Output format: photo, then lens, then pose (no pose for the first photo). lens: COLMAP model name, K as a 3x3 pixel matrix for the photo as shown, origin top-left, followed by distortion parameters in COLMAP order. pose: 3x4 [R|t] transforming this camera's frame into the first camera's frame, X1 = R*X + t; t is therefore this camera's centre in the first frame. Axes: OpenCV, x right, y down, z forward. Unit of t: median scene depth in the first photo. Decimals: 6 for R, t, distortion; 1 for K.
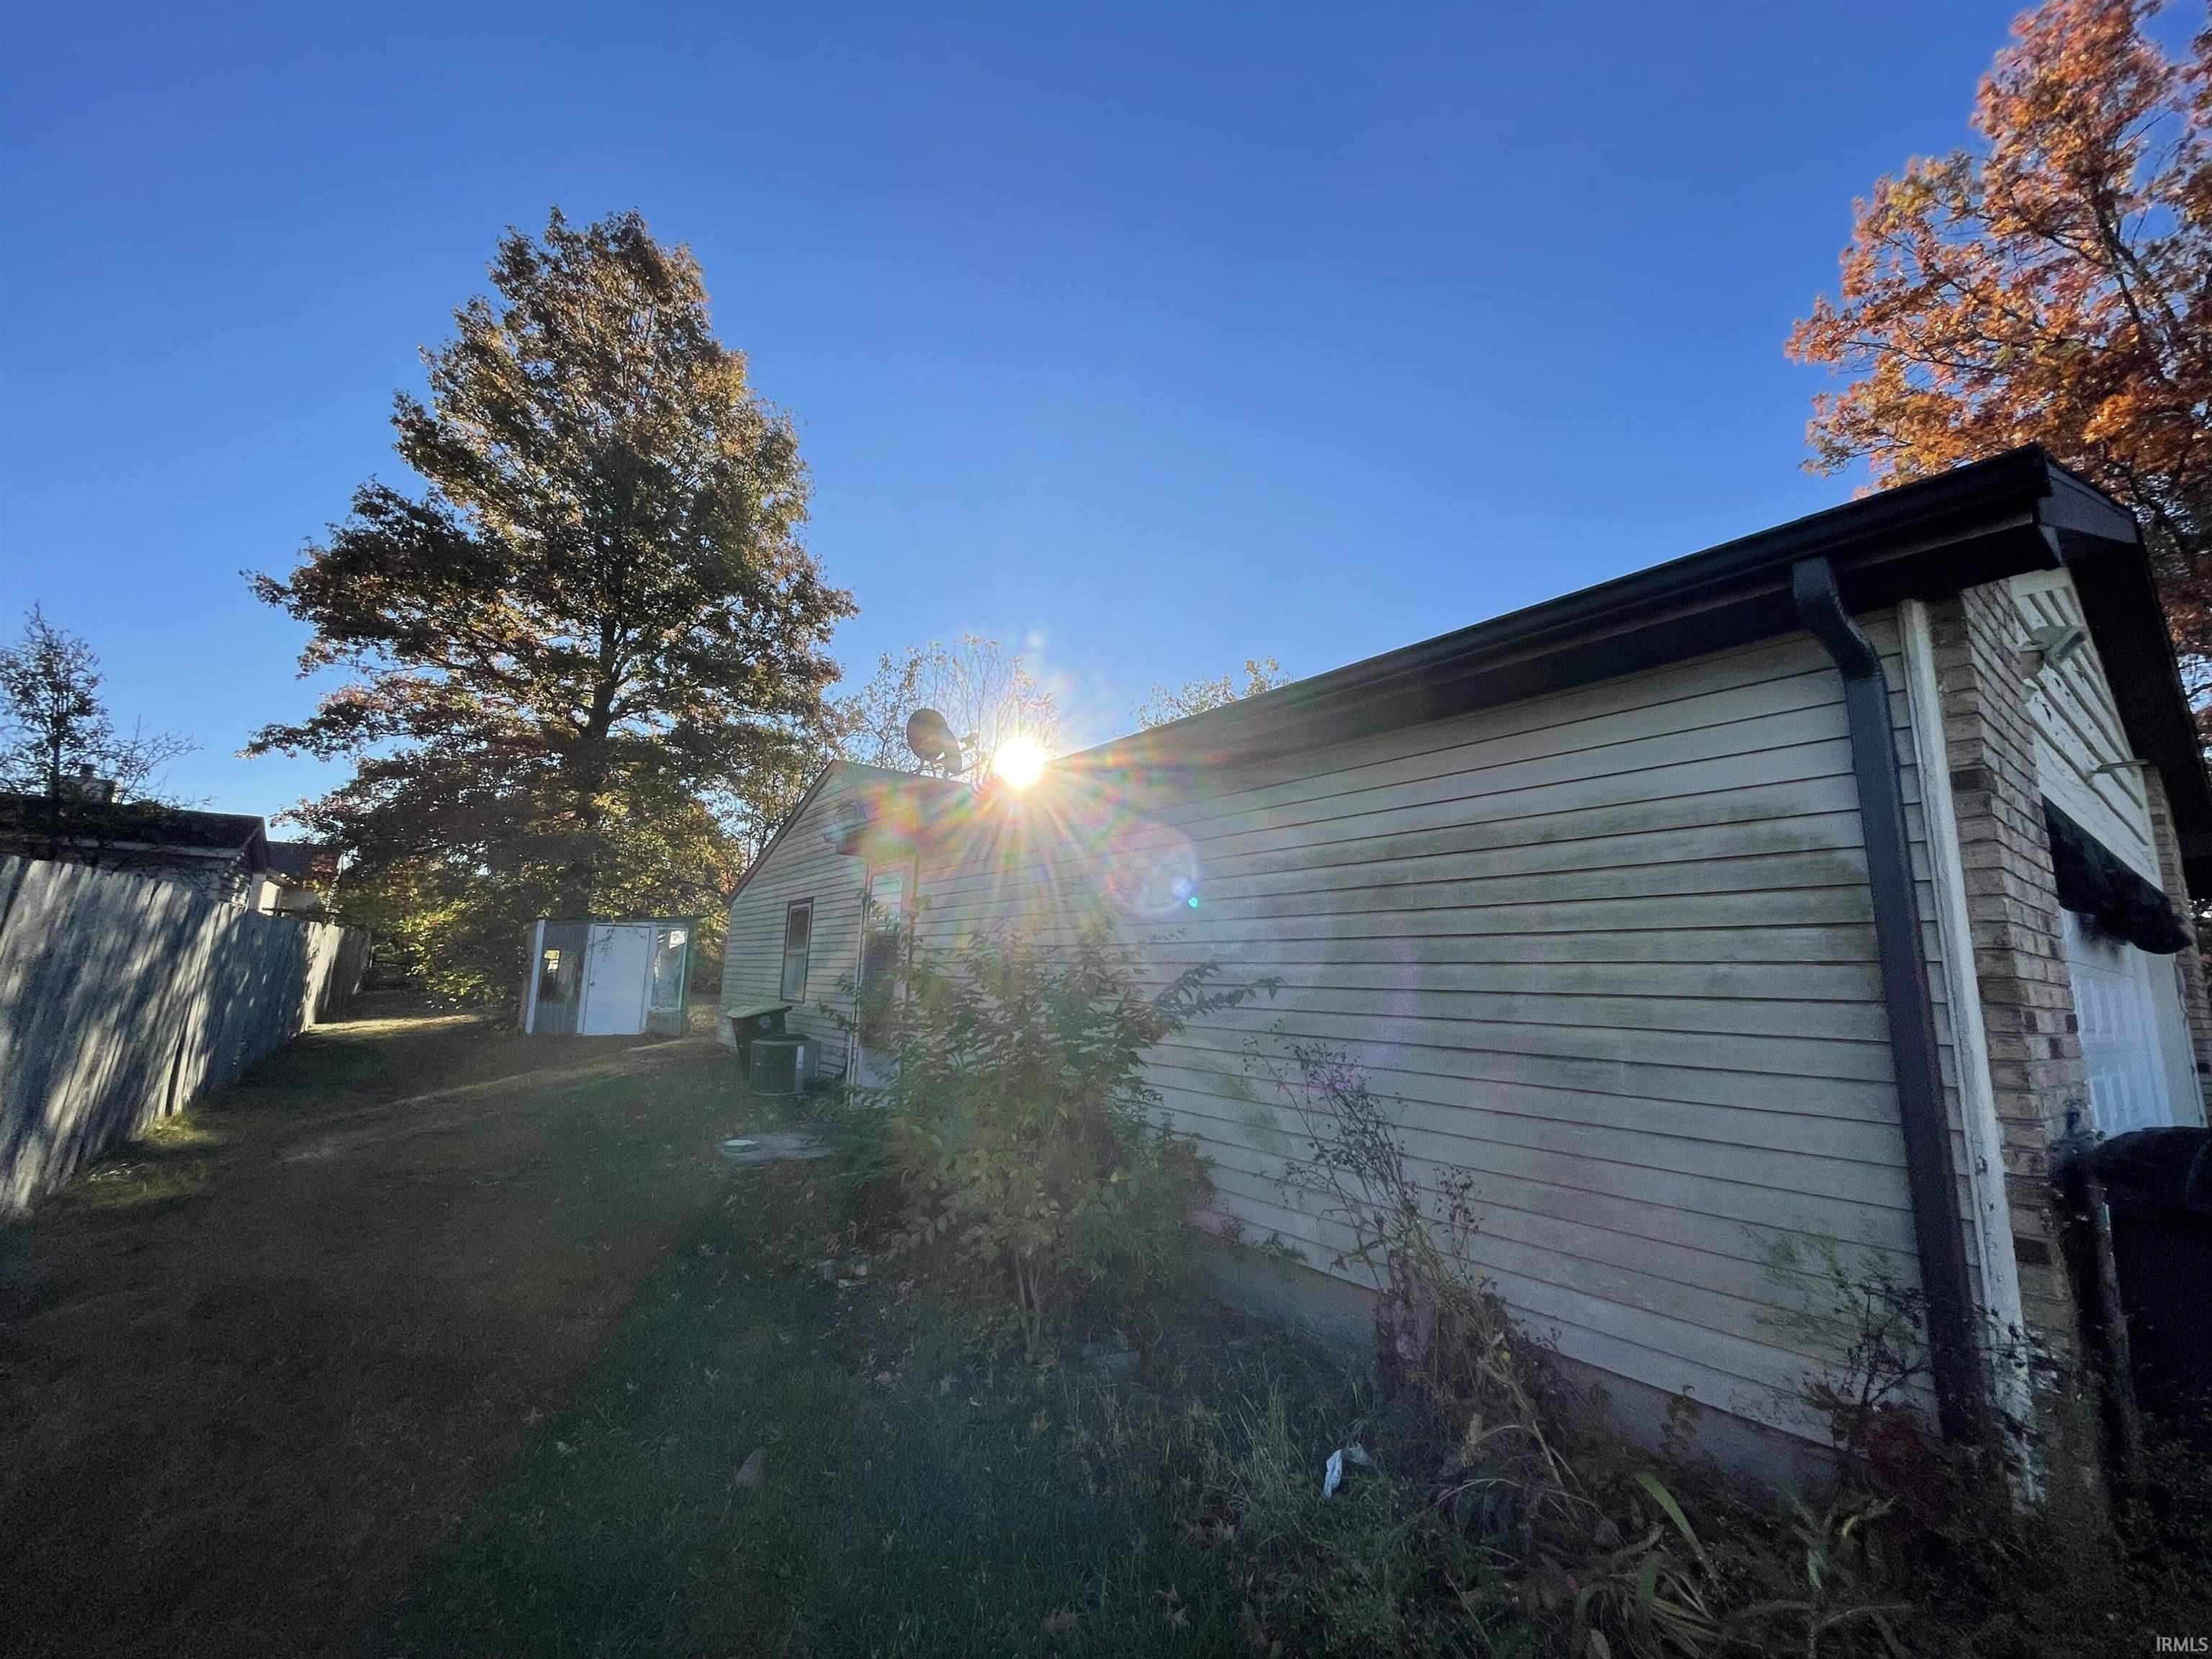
lens RADIAL K [[891.8, 0, 1106.0], [0, 891.8, 829.5], [0, 0, 1]] dist [-0.002960, -0.000512]
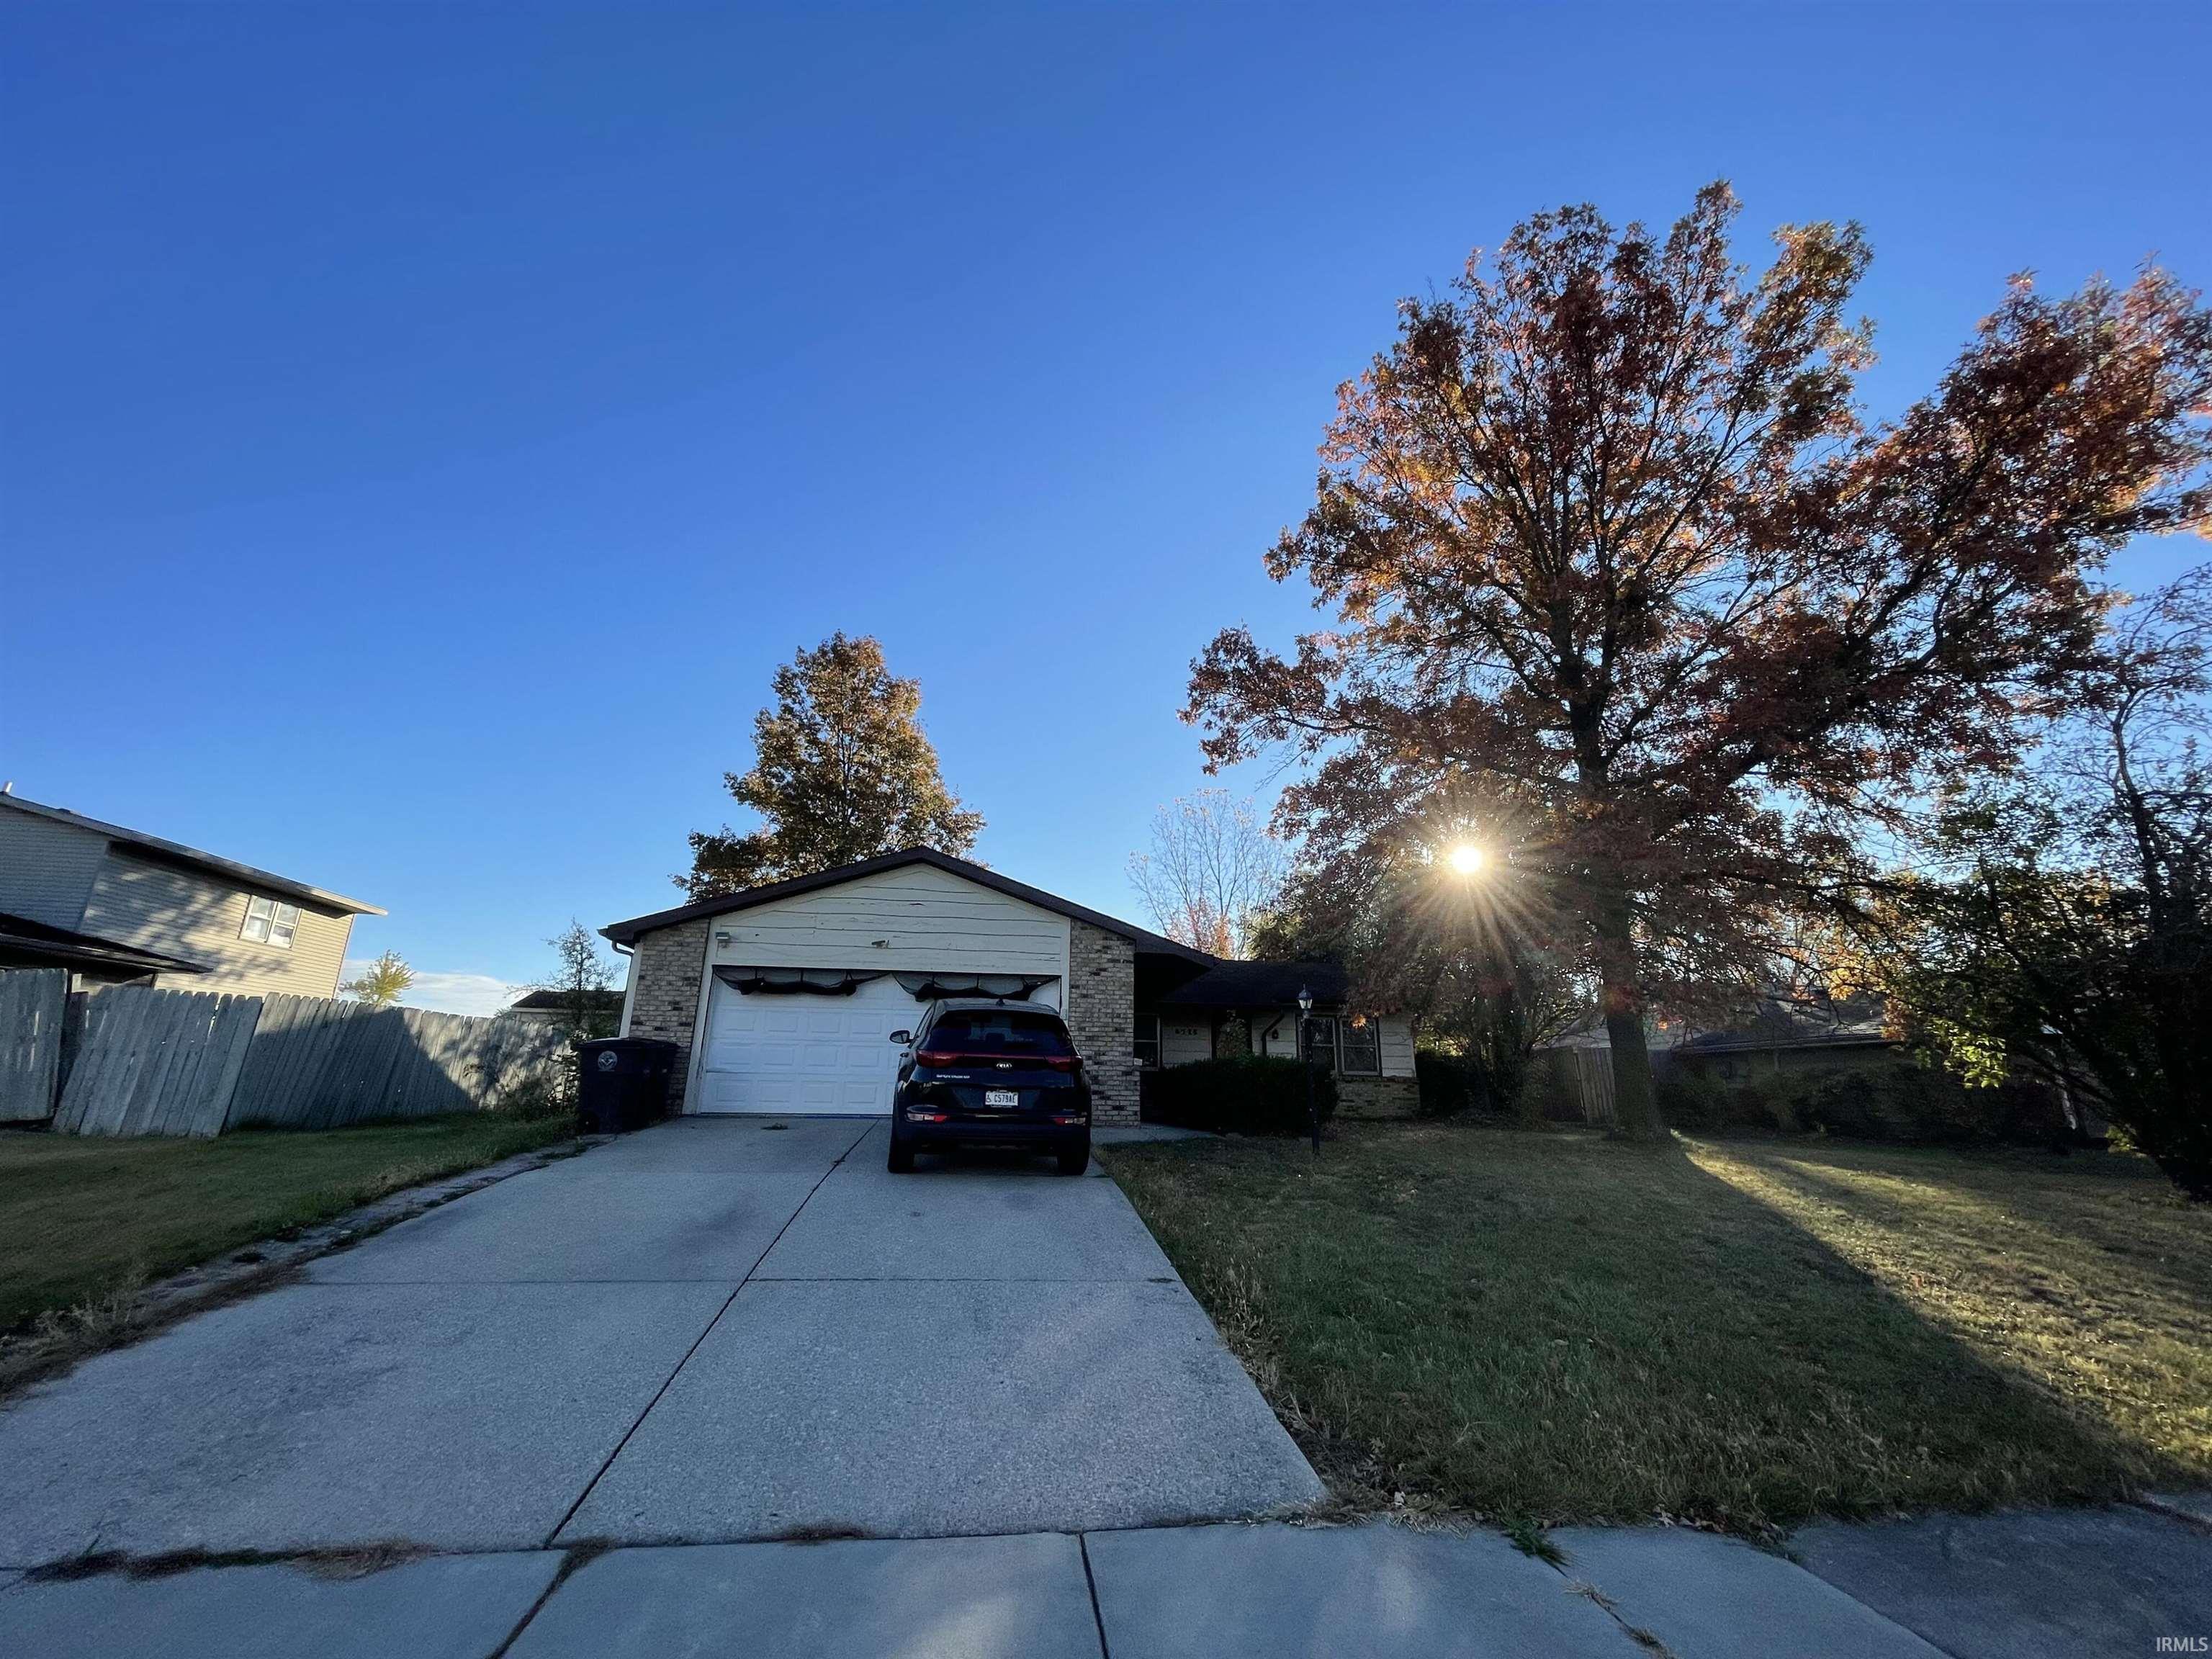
lens RADIAL K [[891.8, 0, 1106.0], [0, 891.8, 829.5], [0, 0, 1]] dist [-0.002960, -0.000512]
pose [[0.878328, -0.157455, -0.451385, 0.903917], [0.098295, 0.983510, -0.151806, 0.023079], [0.467845, 0.088967, 0.879322, -0.372711]]
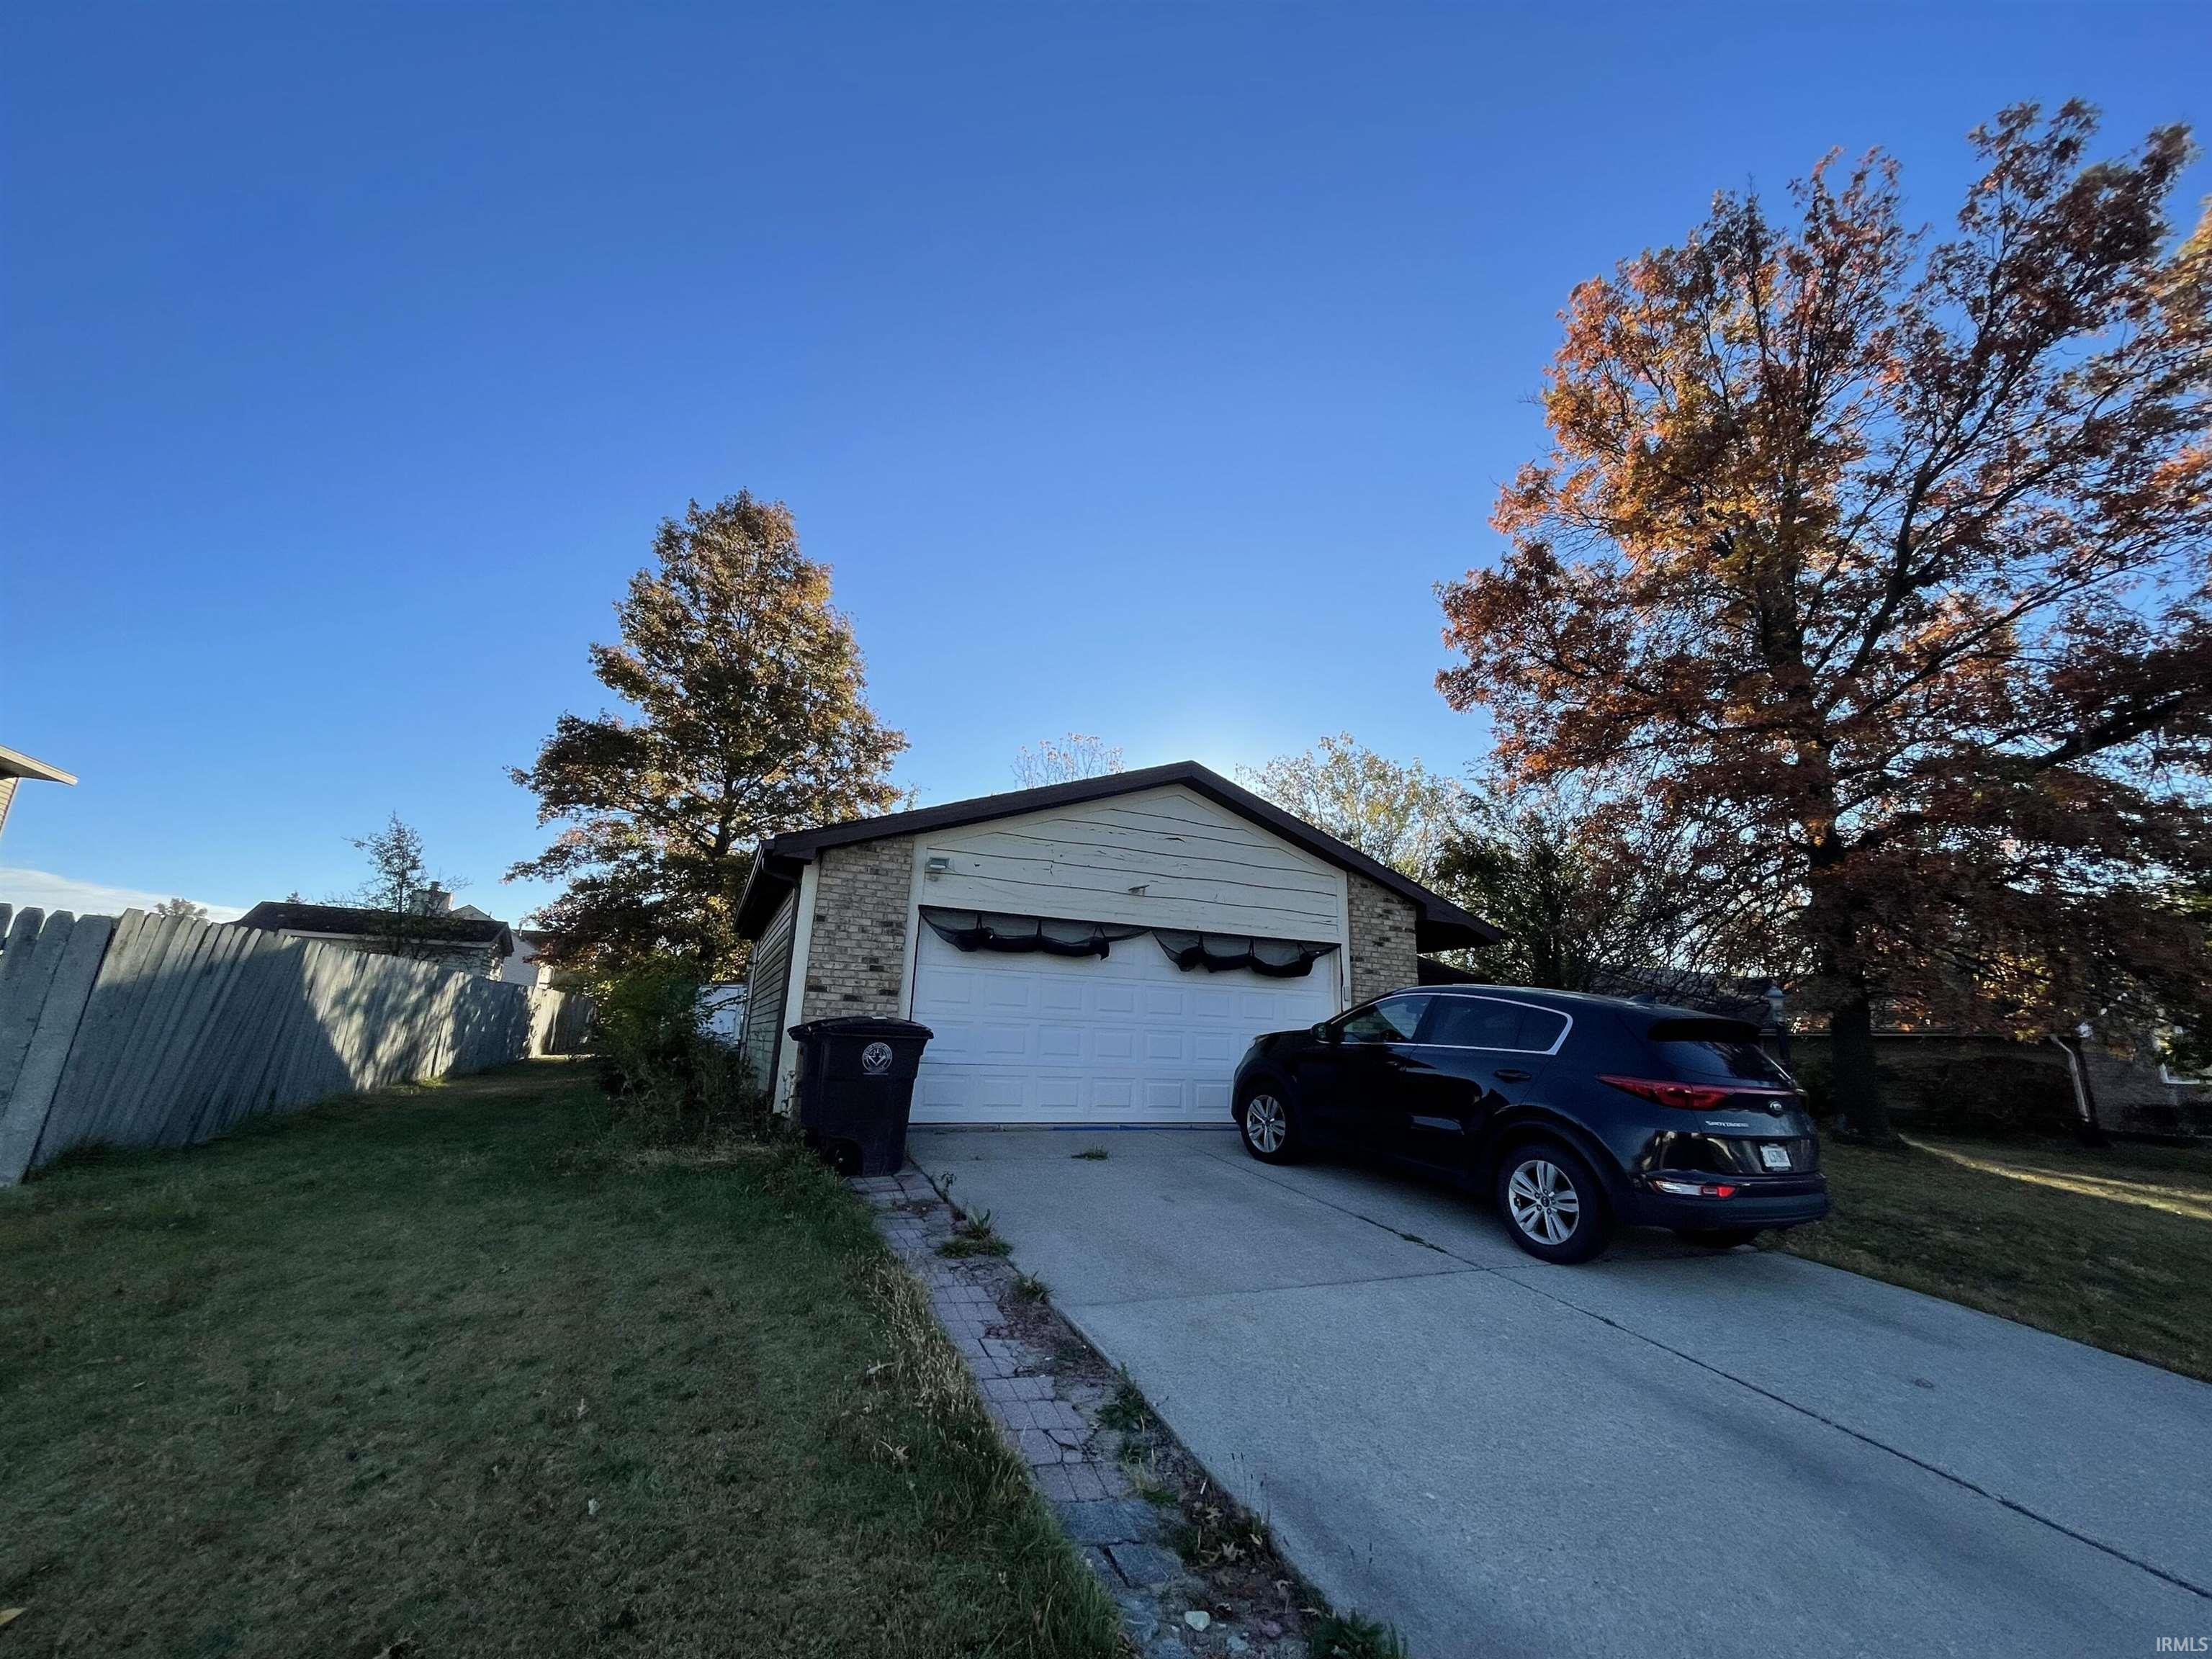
lens RADIAL K [[893.2, 0, 1106.0], [0, 893.2, 829.5], [0, 0, 1]] dist [-0.000073, 0.000218]
pose [[0.974983, -0.052840, -0.215906, 0.433373], [0.036850, 0.996317, -0.077425, -0.013851], [0.219202, 0.067532, 0.973339, -0.326246]]
